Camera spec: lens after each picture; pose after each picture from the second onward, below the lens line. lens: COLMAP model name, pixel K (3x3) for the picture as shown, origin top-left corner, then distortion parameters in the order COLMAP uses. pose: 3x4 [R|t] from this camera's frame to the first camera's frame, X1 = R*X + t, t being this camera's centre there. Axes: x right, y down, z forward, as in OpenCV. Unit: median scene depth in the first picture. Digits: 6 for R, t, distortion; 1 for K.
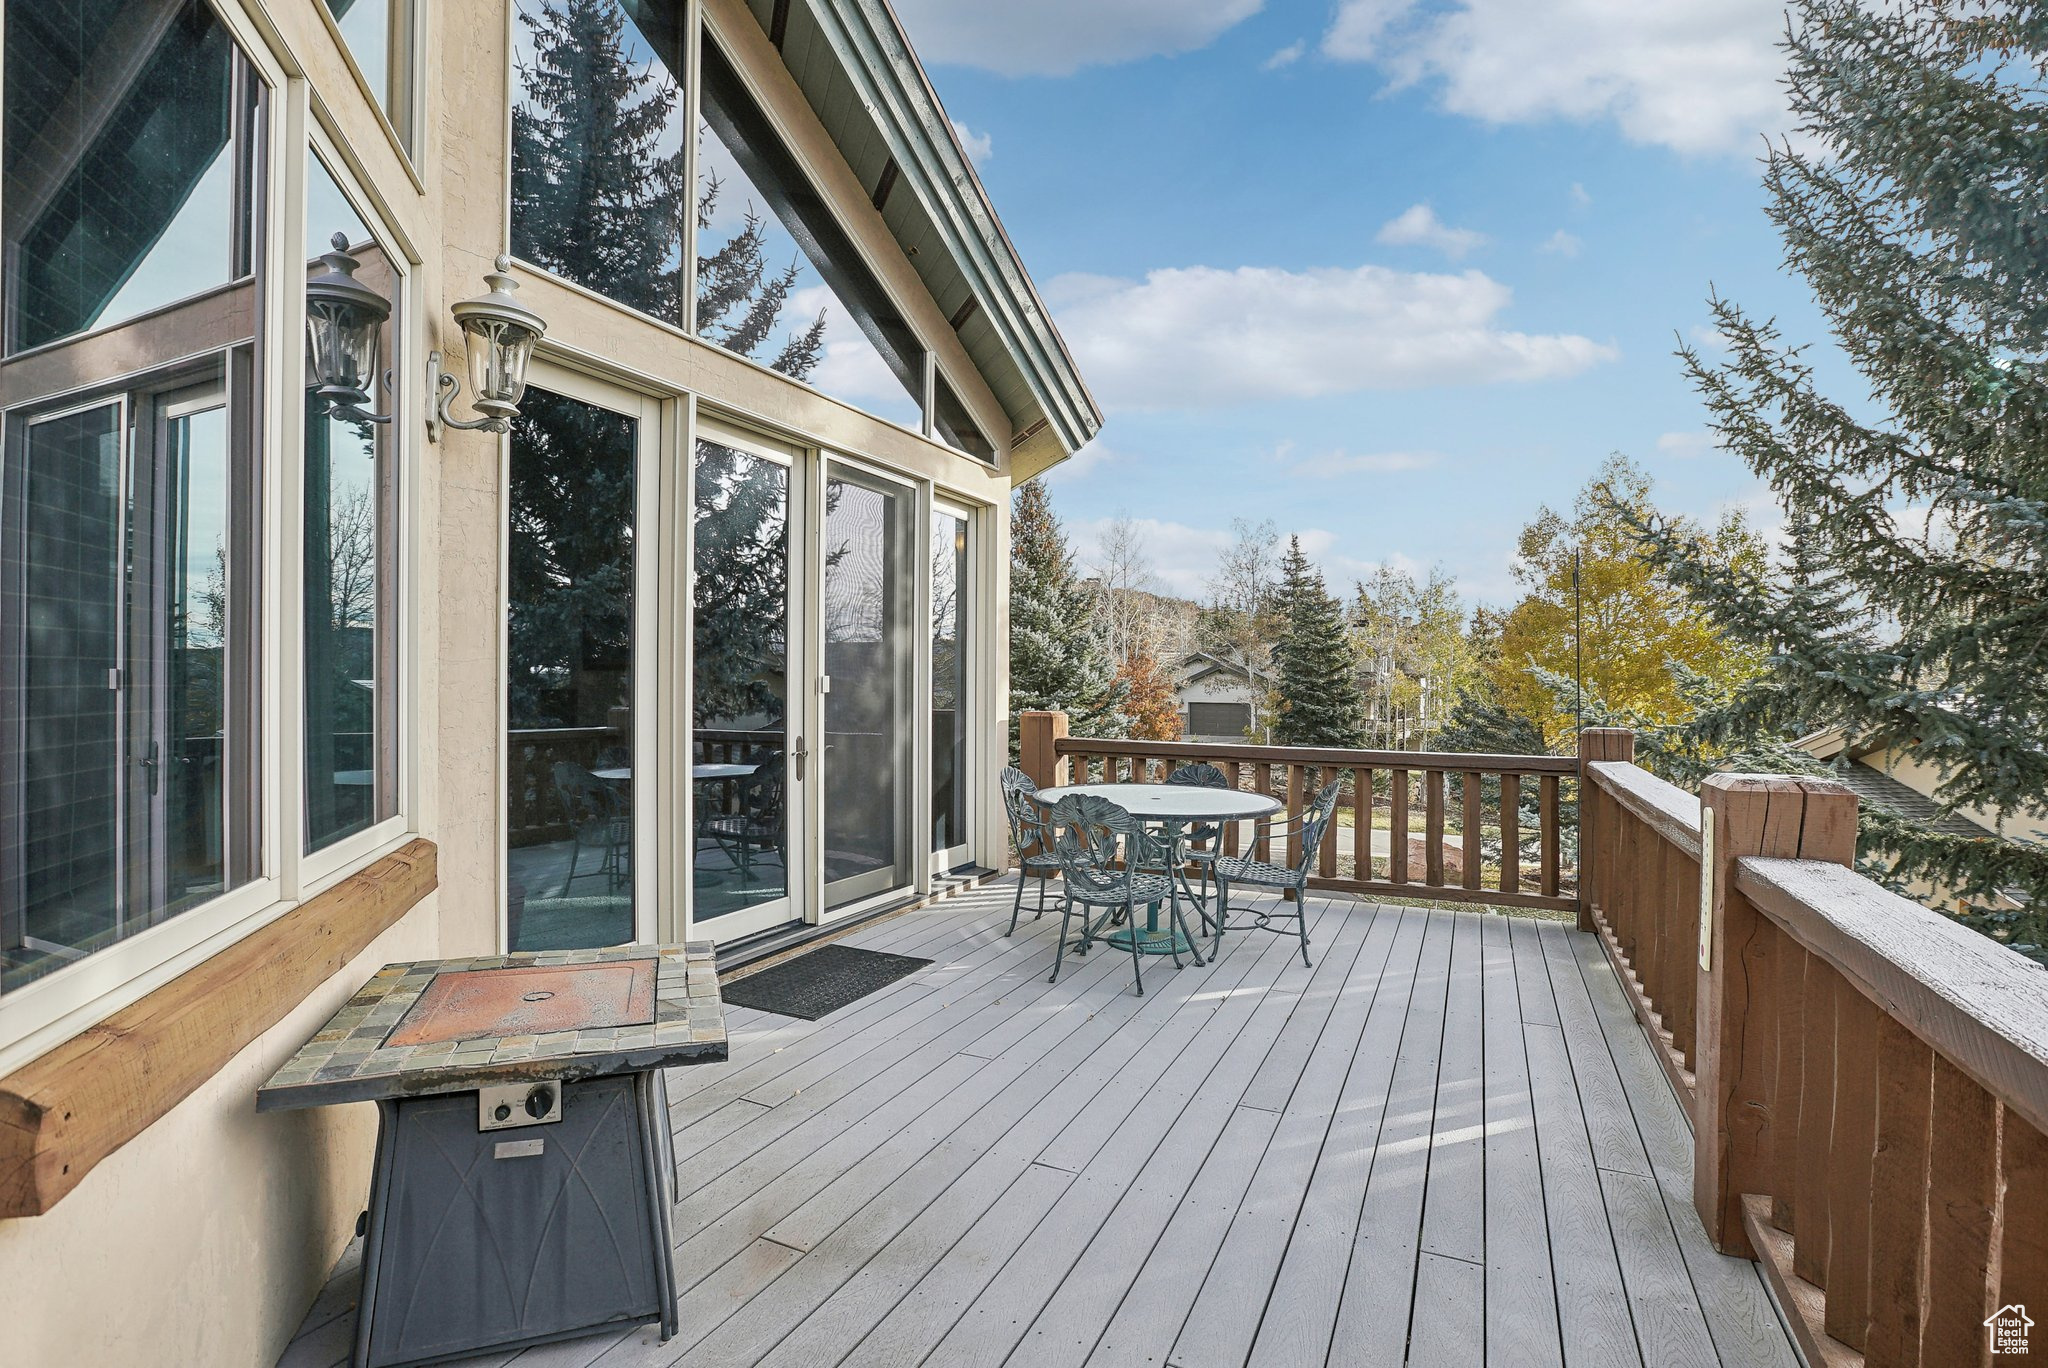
lens RADIAL K [[969.6, 0, 1028.0], [0, 969.6, 685.2], [0, 0, 1]] dist [-0.050779, 0.017459]
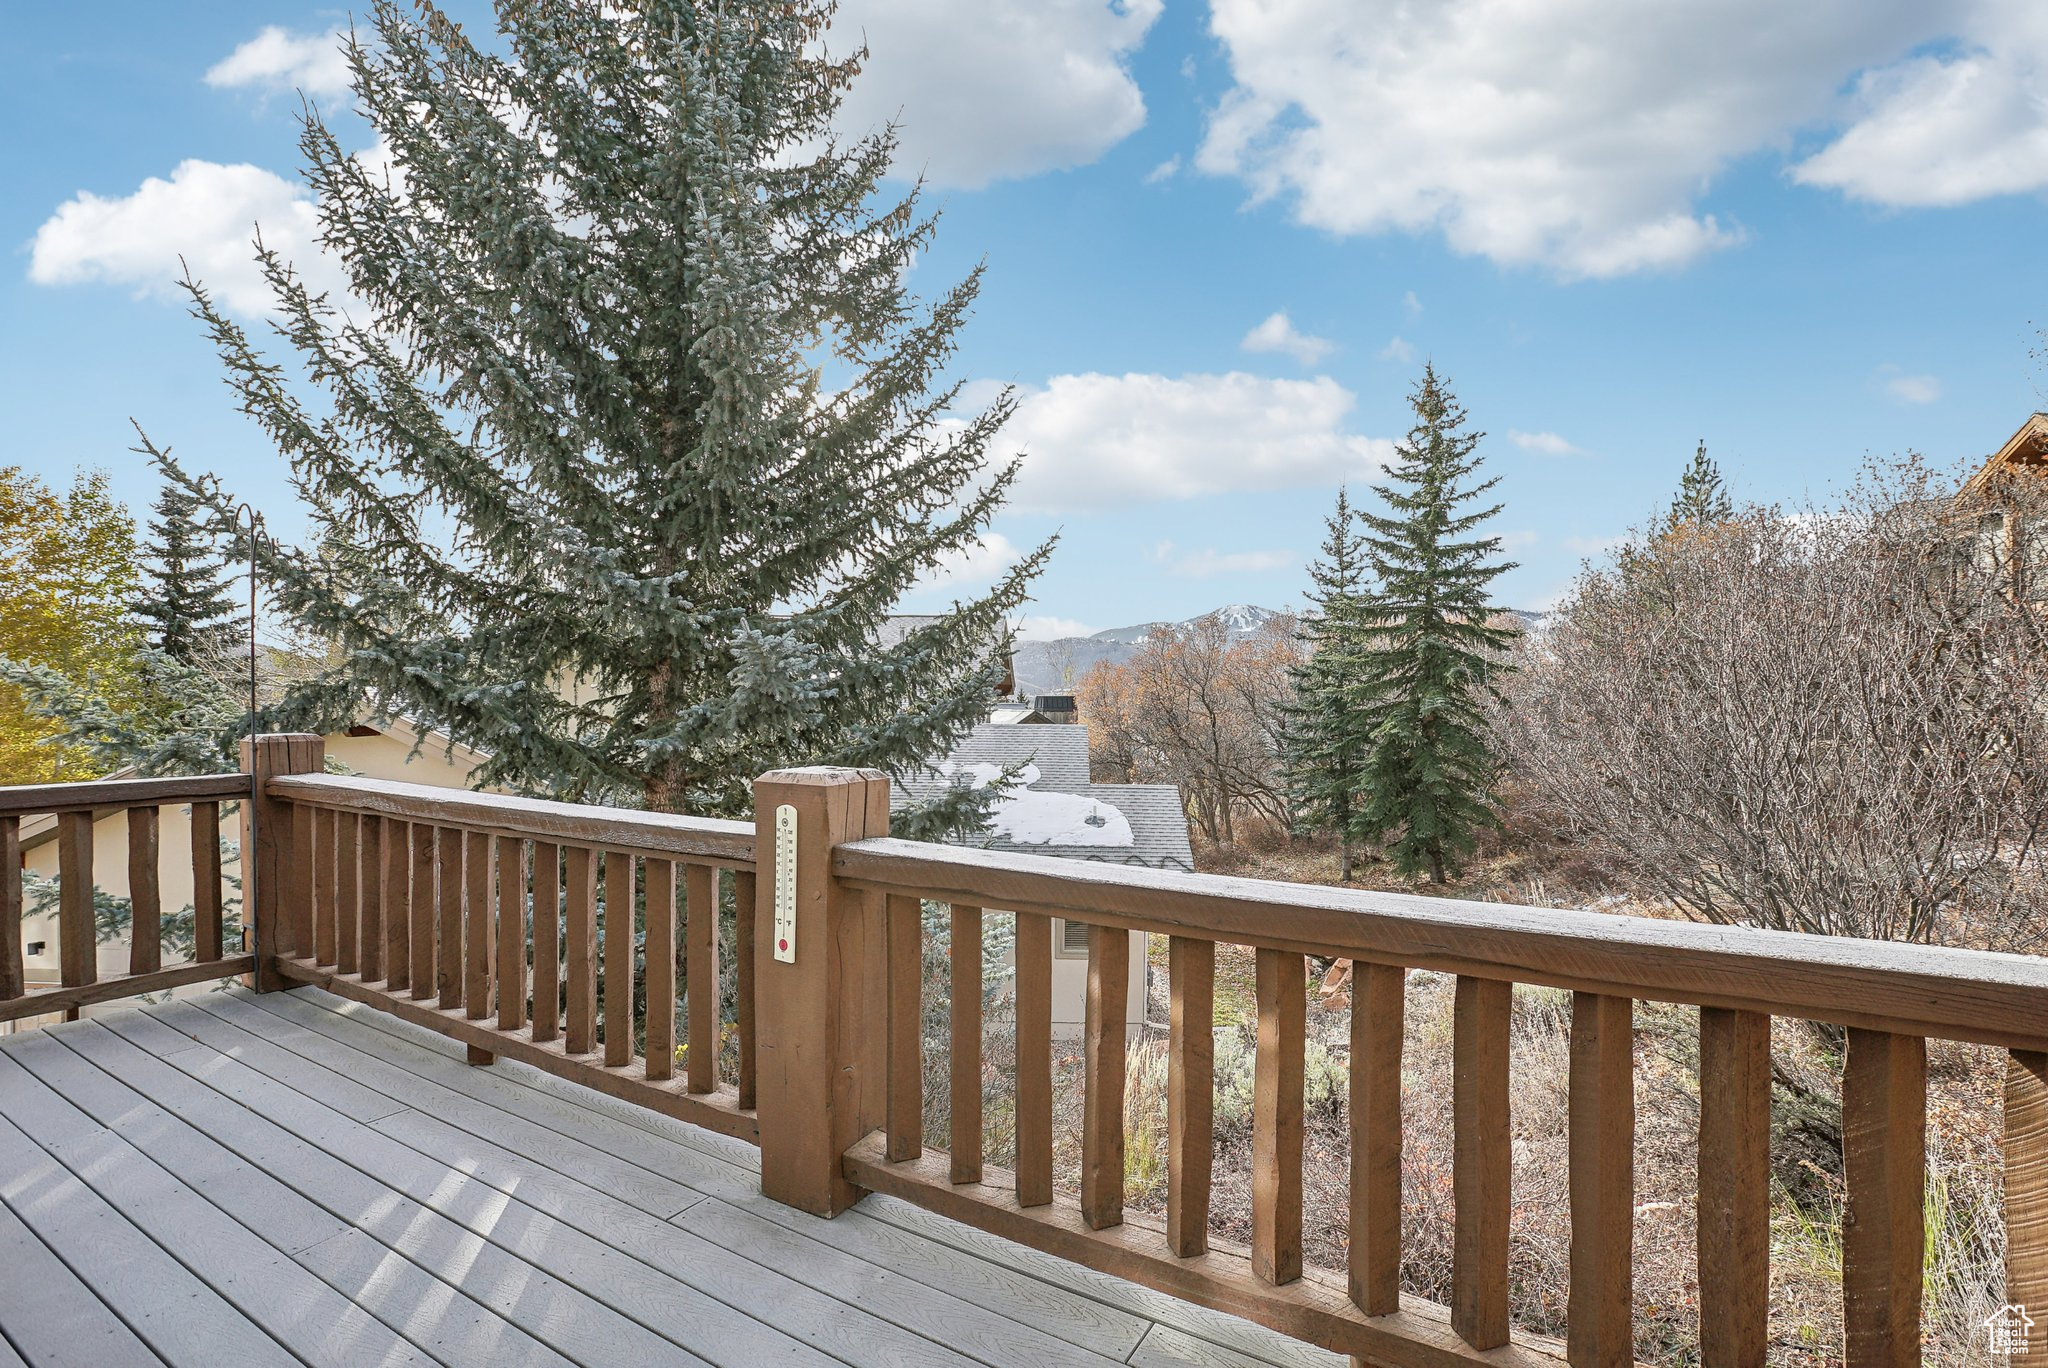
lens RADIAL K [[969.6, 0, 1039.5], [0, 969.6, 677.8], [0, 0, 1]] dist [-0.050779, 0.017459]
pose [[0.076396, 0.006032, 0.997059, -0.089967], [-0.006760, 0.999962, -0.005532, -0.001131], [-0.997055, -0.006318, 0.076434, 0.188183]]
